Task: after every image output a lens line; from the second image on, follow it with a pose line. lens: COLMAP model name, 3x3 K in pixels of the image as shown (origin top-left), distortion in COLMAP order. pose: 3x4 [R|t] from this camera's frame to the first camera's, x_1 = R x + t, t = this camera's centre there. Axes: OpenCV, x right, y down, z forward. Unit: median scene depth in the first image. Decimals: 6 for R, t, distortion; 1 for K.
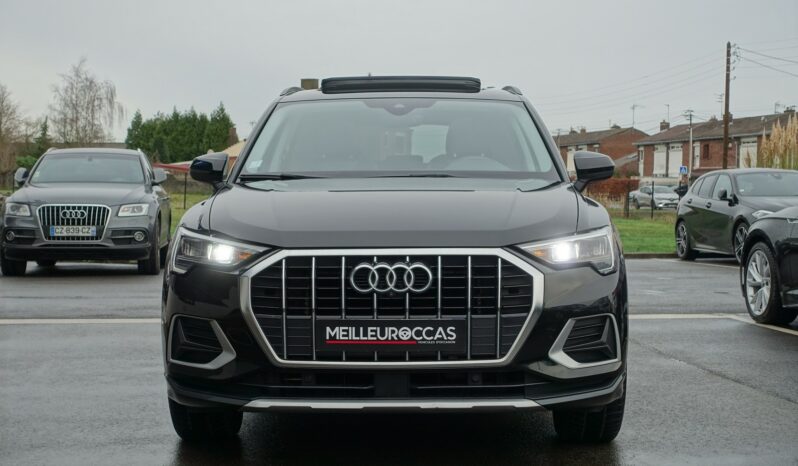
lens RADIAL K [[1277.2, 0, 413.1], [0, 1277.2, 232.6], [0, 0, 1]] dist [-0.002349, -0.033751]
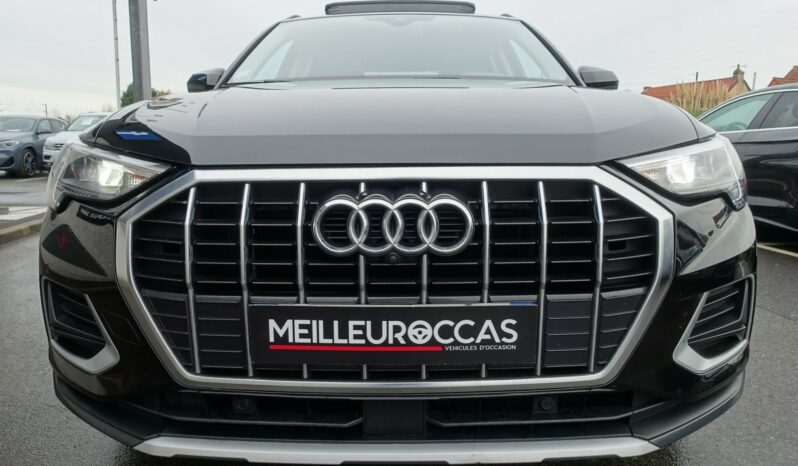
lens RADIAL K [[548.9, 0, 401.5], [0, 548.9, 233.3], [0, 0, 1]] dist [-0.001573, -0.000776]
pose [[0.999998, -0.001541, 0.001219, -0.014052], [0.001376, 0.992054, 0.125802, 0.011210], [-0.001403, -0.125800, 0.992055, 0.783127]]
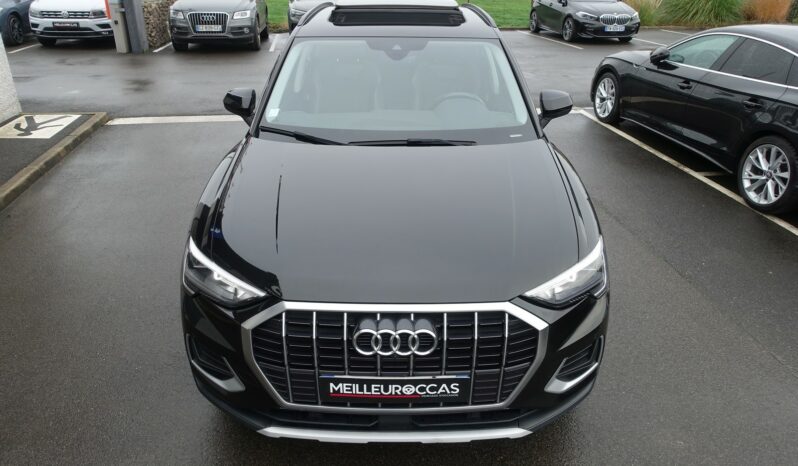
lens RADIAL K [[547.8, 0, 400.9], [0, 547.8, 231.9], [0, 0, 1]] dist [-0.003120, -0.000907]
pose [[0.999845, 0.005493, 0.016753, -0.020256], [-0.011786, 0.914951, 0.403392, -0.206691], [-0.013113, -0.403527, 0.914874, 0.656326]]
